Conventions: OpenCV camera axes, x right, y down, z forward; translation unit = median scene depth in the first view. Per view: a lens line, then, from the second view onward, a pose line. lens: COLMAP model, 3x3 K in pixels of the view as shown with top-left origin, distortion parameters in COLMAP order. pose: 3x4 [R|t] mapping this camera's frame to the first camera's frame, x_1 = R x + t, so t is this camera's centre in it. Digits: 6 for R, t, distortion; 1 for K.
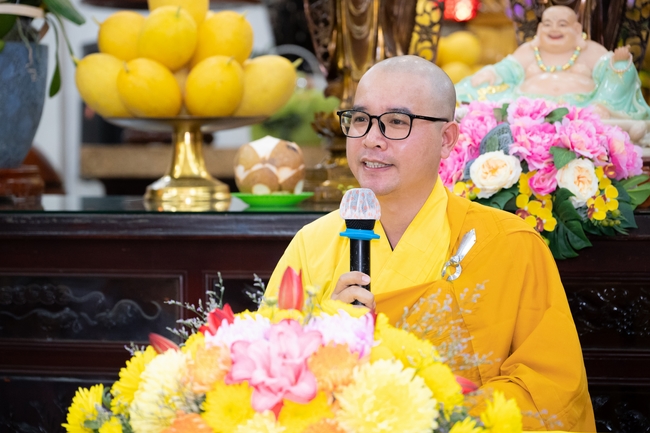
lens RADIAL K [[2342.9, 0, 325.0], [0, 2342.9, 216.5], [0, 0, 1]] dist [0.036912, -0.924337]
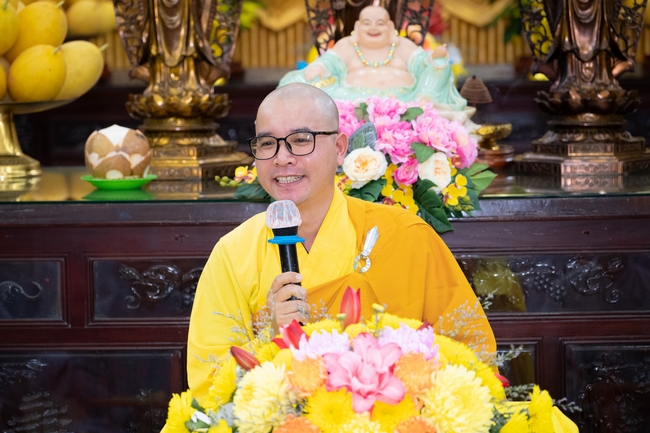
lens RADIAL K [[2448.9, 0, 325.0], [0, 2448.9, 216.5], [0, 0, 1]] dist [0.020765, 0.516616]
pose [[0.966515, -0.029744, 0.254881, -0.251194], [0.015293, 0.998171, 0.058492, -0.064226], [-0.256154, -0.052635, 0.965202, -0.153929]]
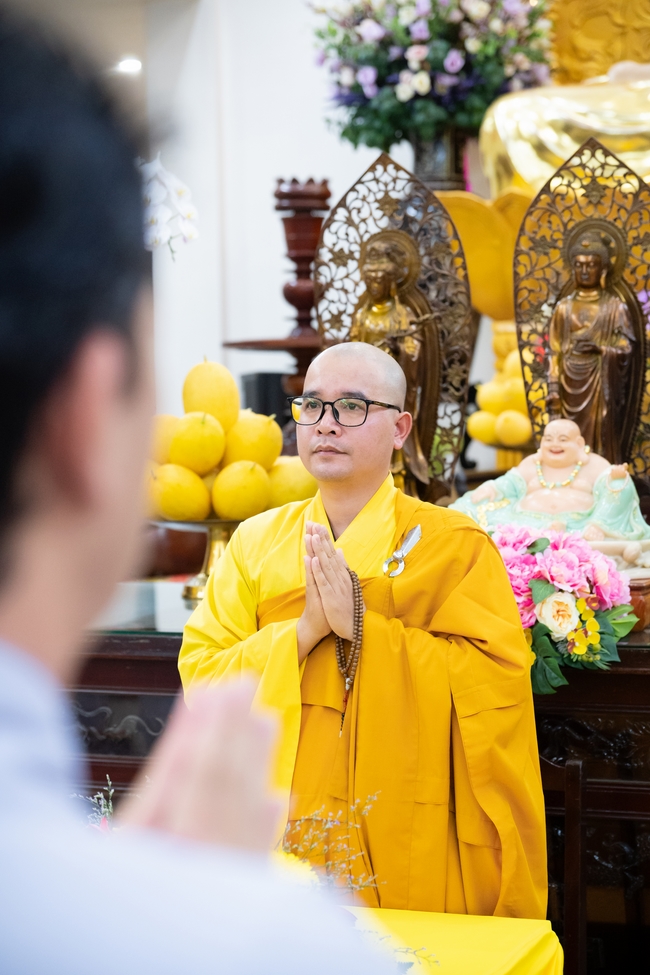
lens RADIAL K [[2030.3, 0, 325.0], [0, 2030.3, 487.5], [0, 0, 1]] dist [-0.029902, 0.013975]
pose [[0.994731, -0.007483, -0.102242, 0.097197], [0.008065, 0.999954, 0.005273, -0.073278], [0.102198, -0.006070, 0.994746, 0.139164]]
